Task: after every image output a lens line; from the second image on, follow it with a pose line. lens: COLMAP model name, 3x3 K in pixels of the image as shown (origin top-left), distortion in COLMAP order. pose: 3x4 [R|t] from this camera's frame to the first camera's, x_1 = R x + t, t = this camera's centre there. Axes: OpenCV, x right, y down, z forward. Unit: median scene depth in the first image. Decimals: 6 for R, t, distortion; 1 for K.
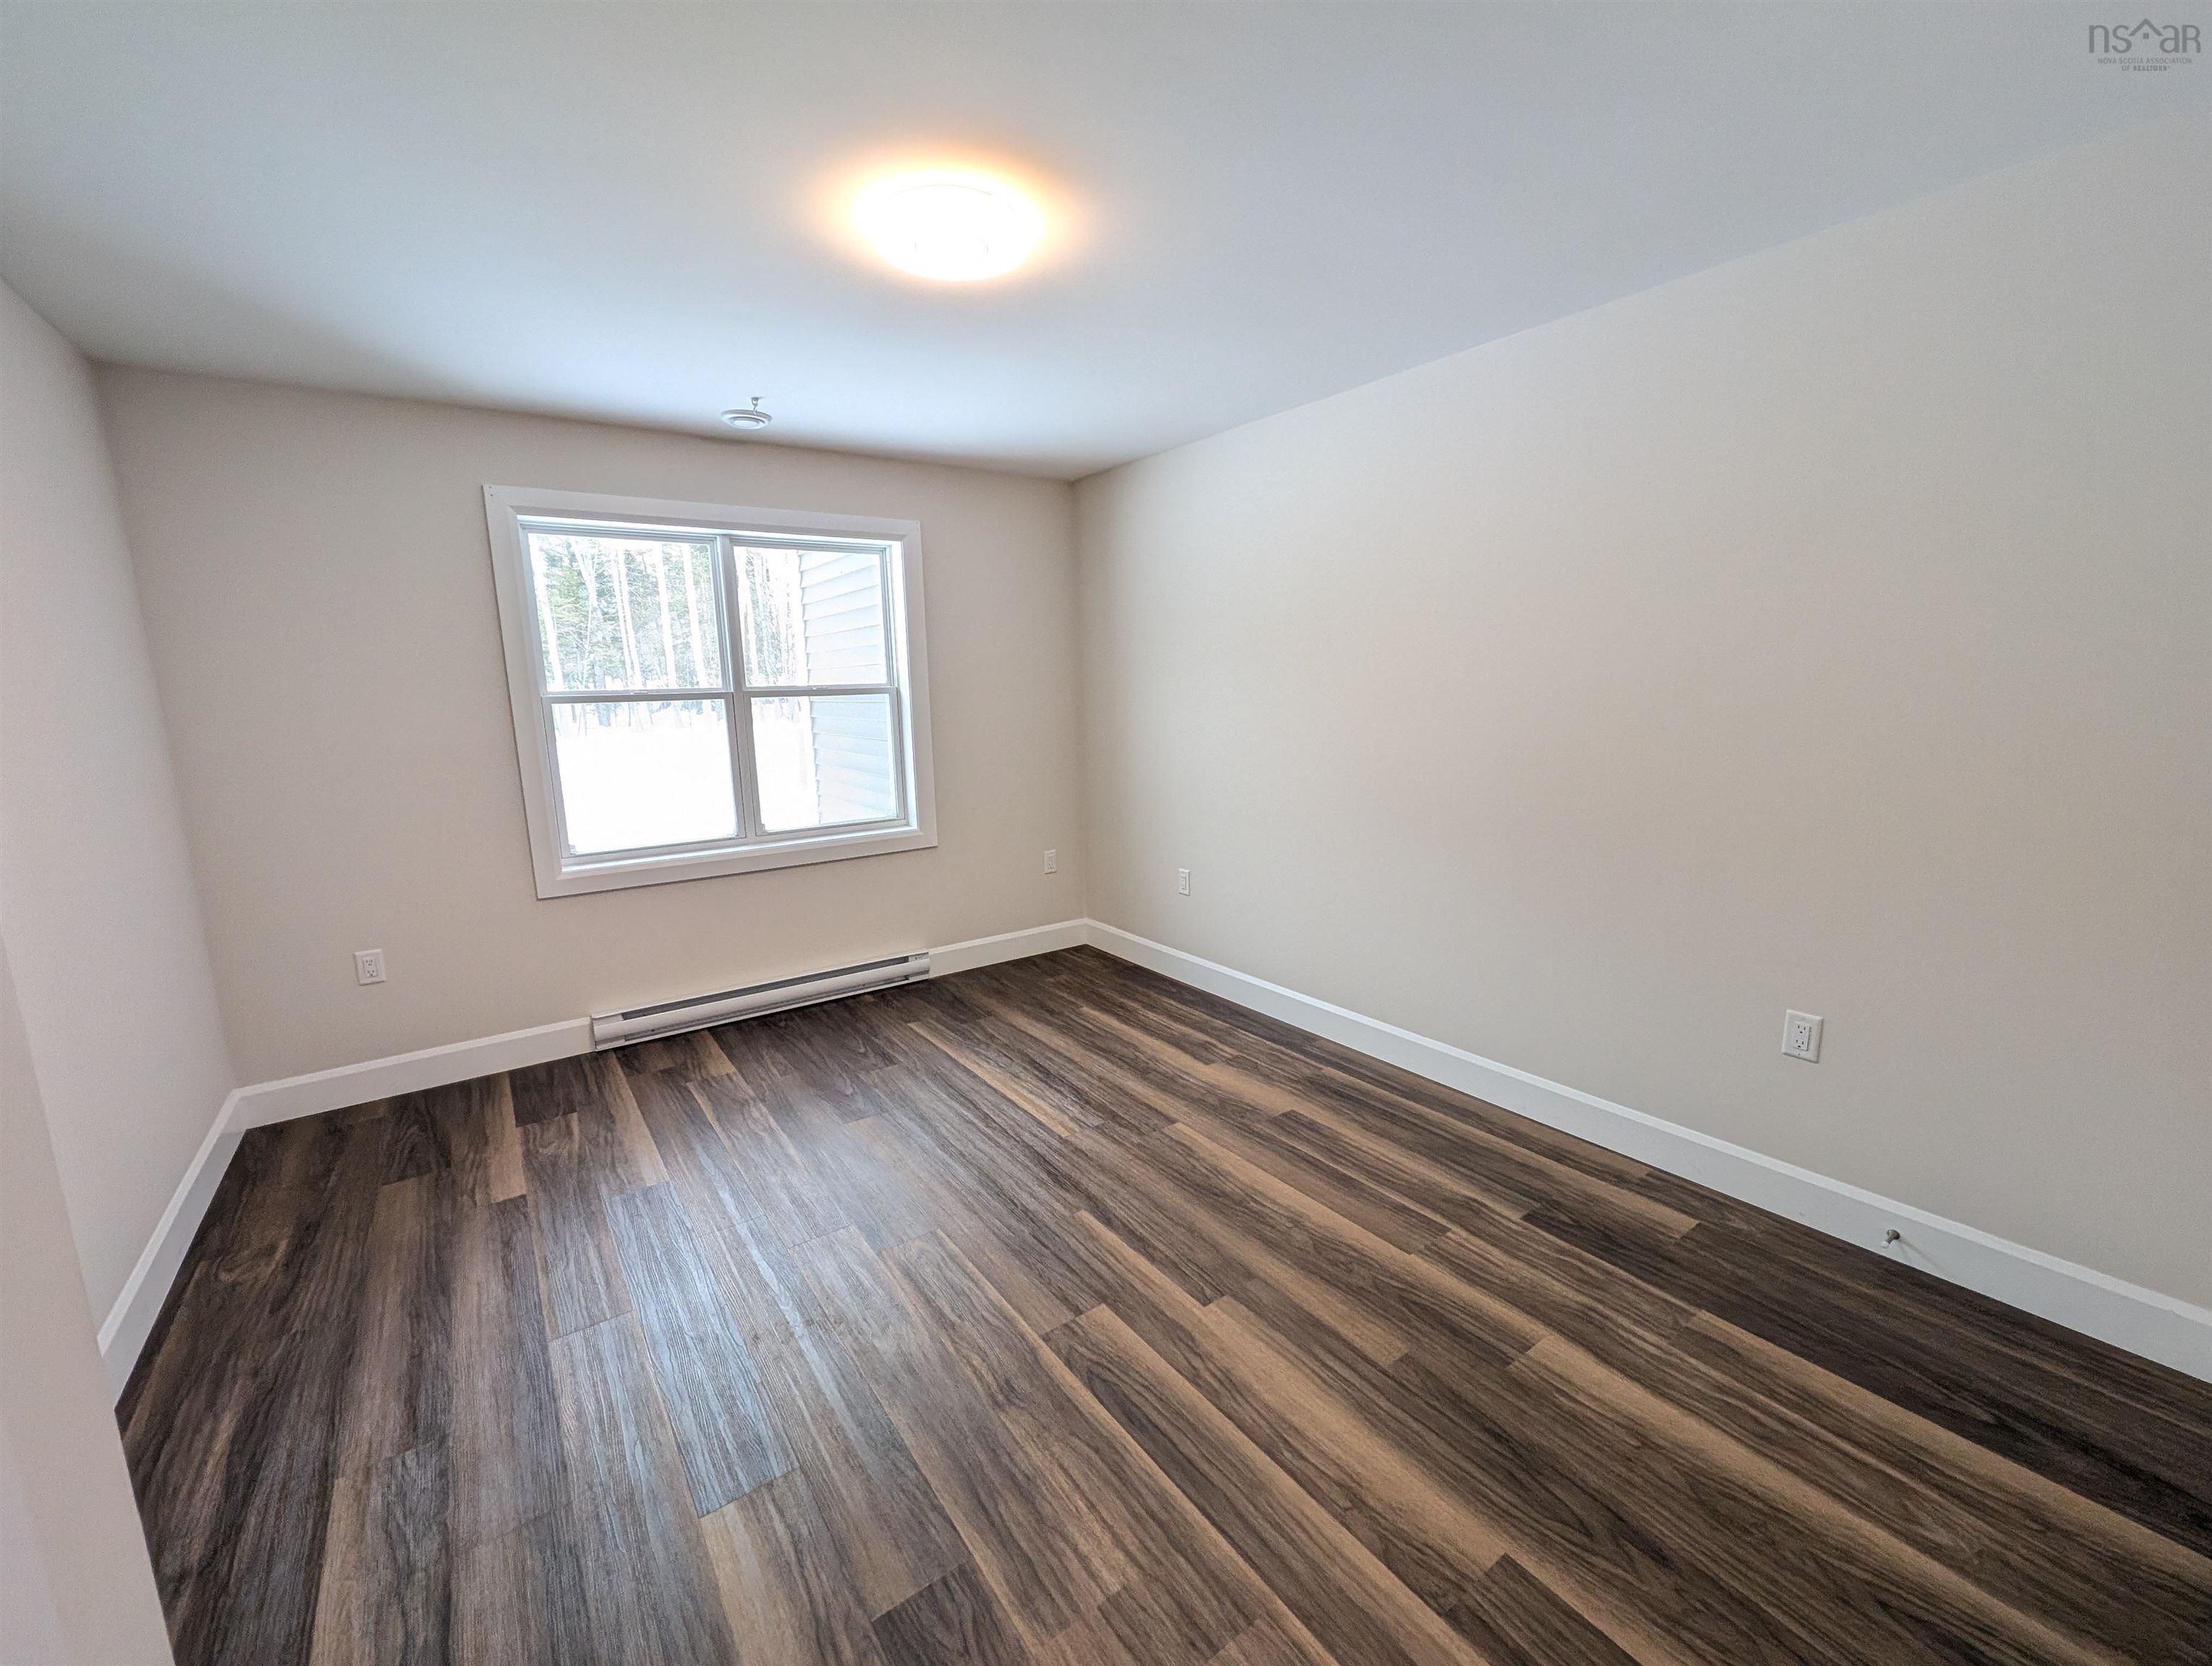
lens RADIAL K [[907.0, 0, 1106.2], [0, 907.0, 840.7], [0, 0, 1]] dist [-0.002005, -0.000461]
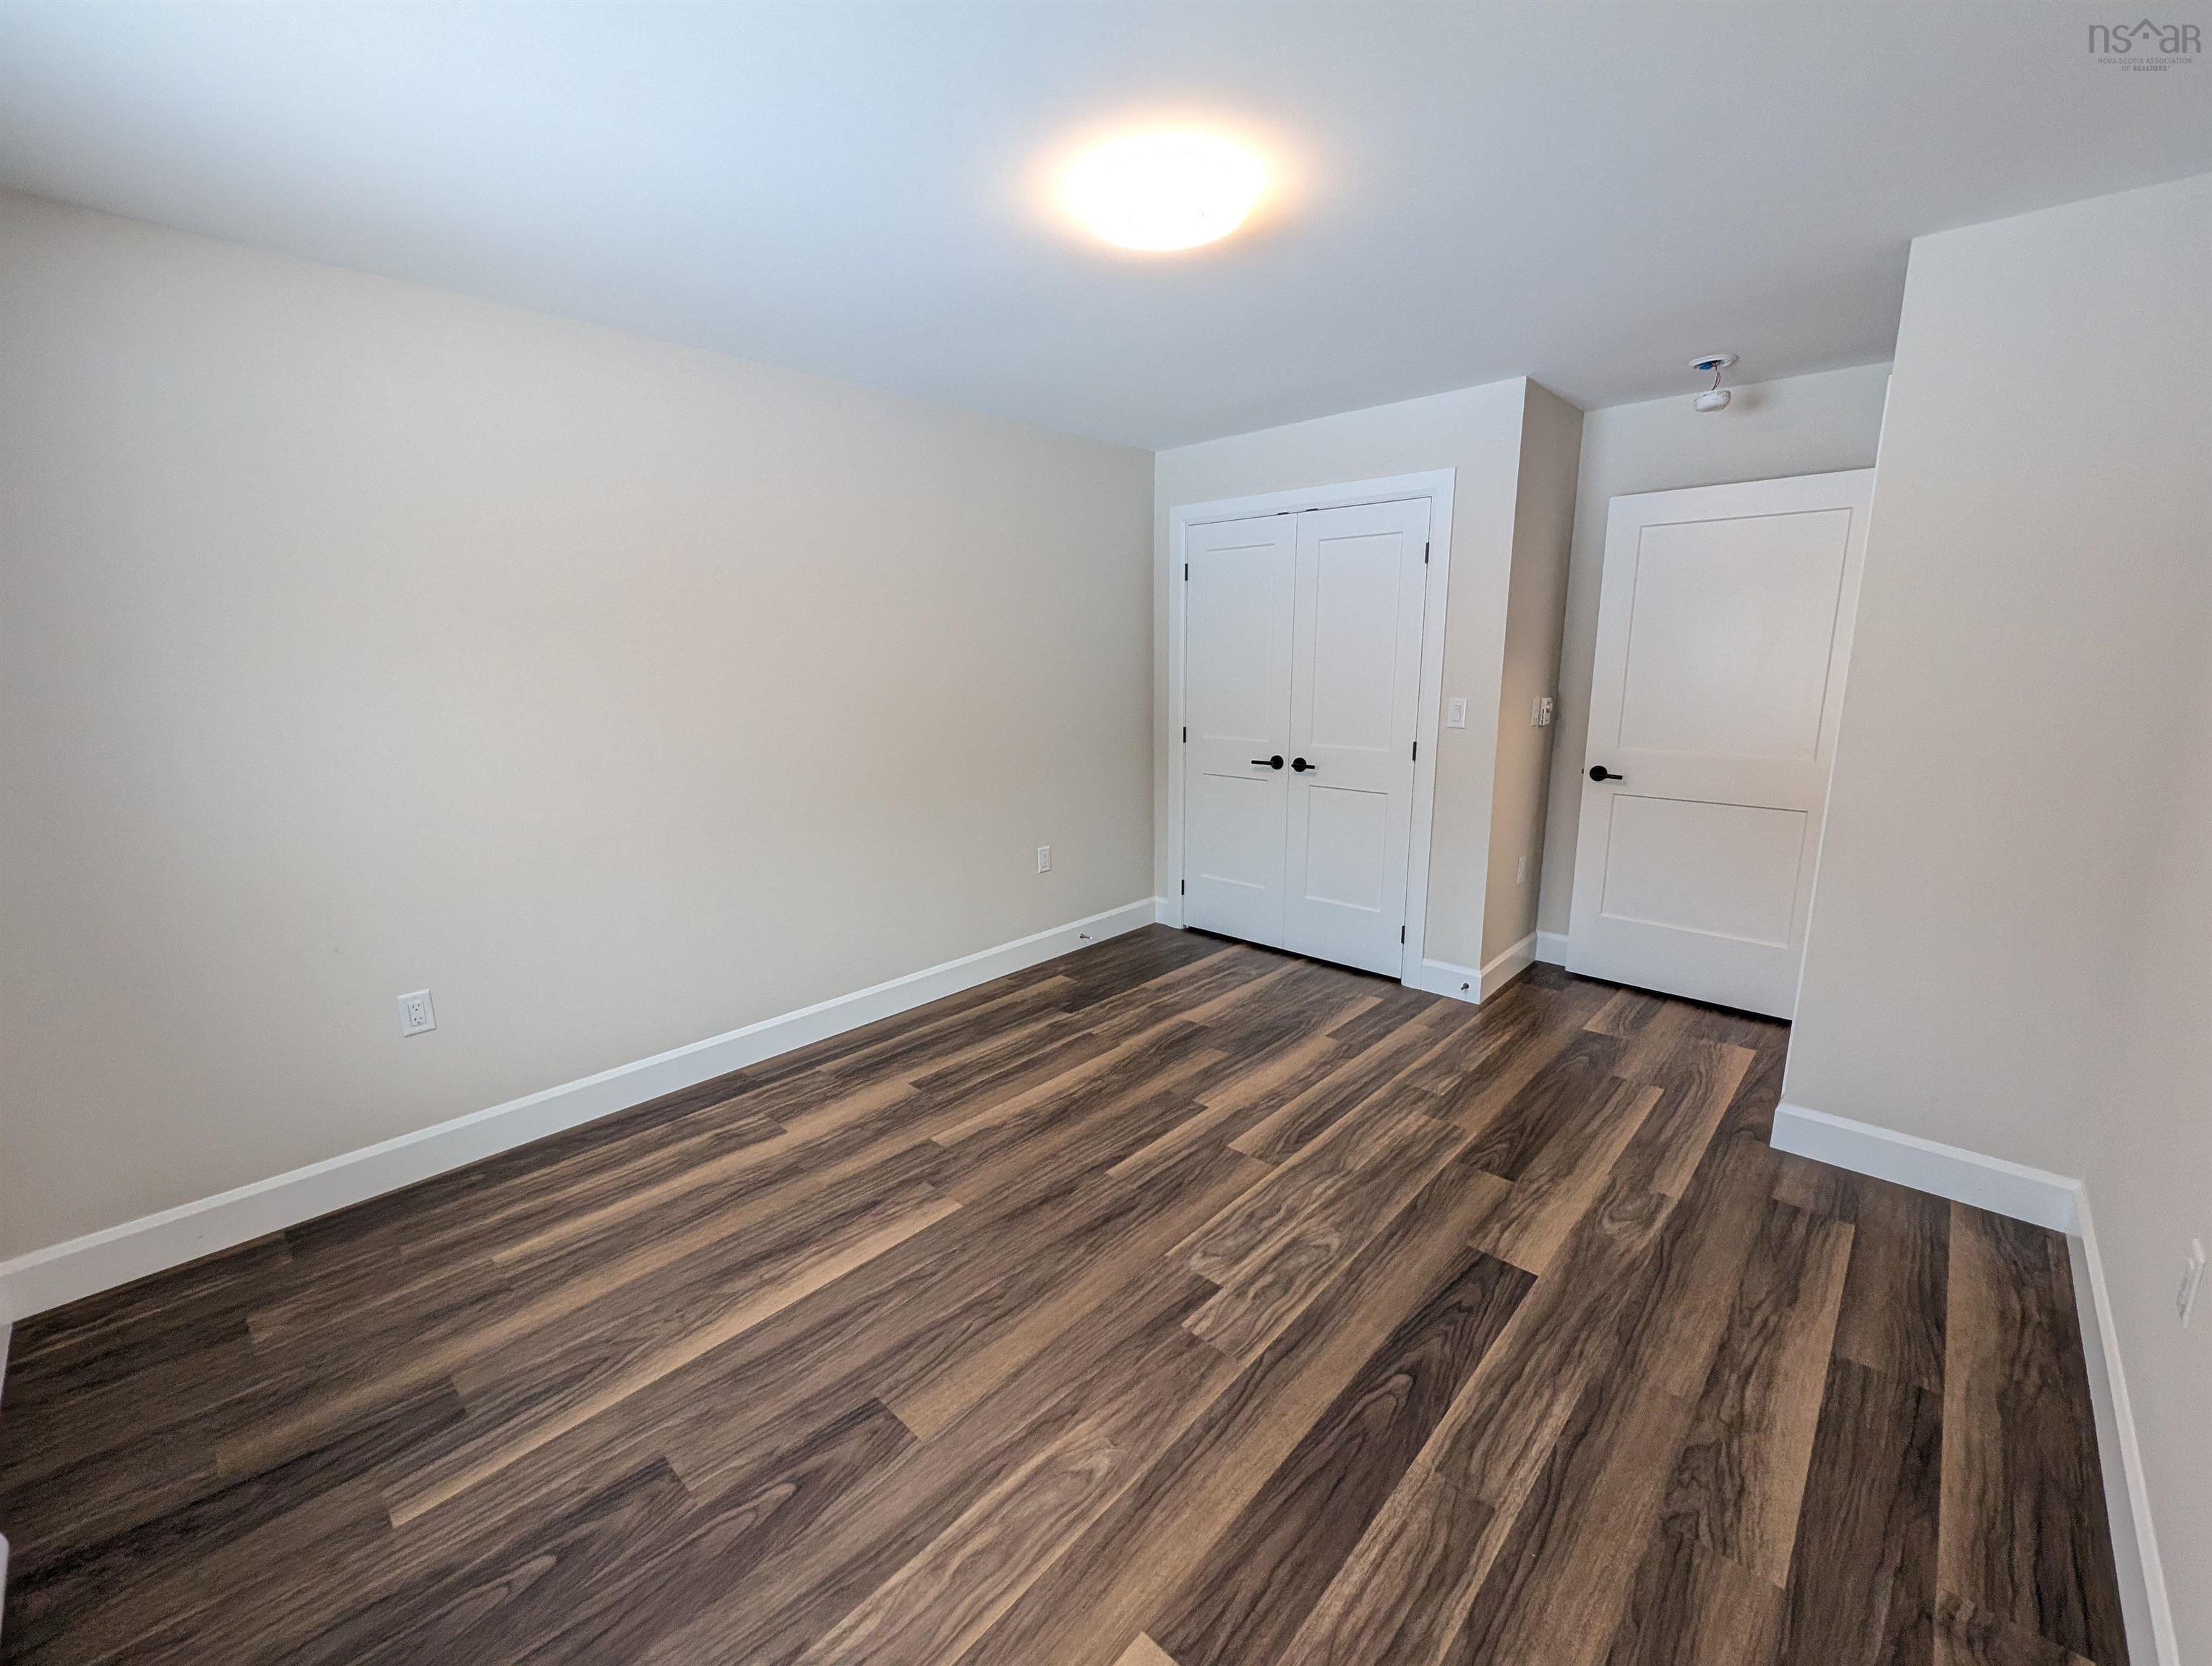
lens RADIAL K [[907.0, 0, 1106.2], [0, 907.0, 840.7], [0, 0, 1]] dist [-0.002005, -0.000461]
pose [[-0.205517, -0.176848, 0.962542, -0.926924], [0.185779, 0.958604, 0.215790, -0.177362], [-0.960858, 0.223169, -0.164155, 1.045937]]
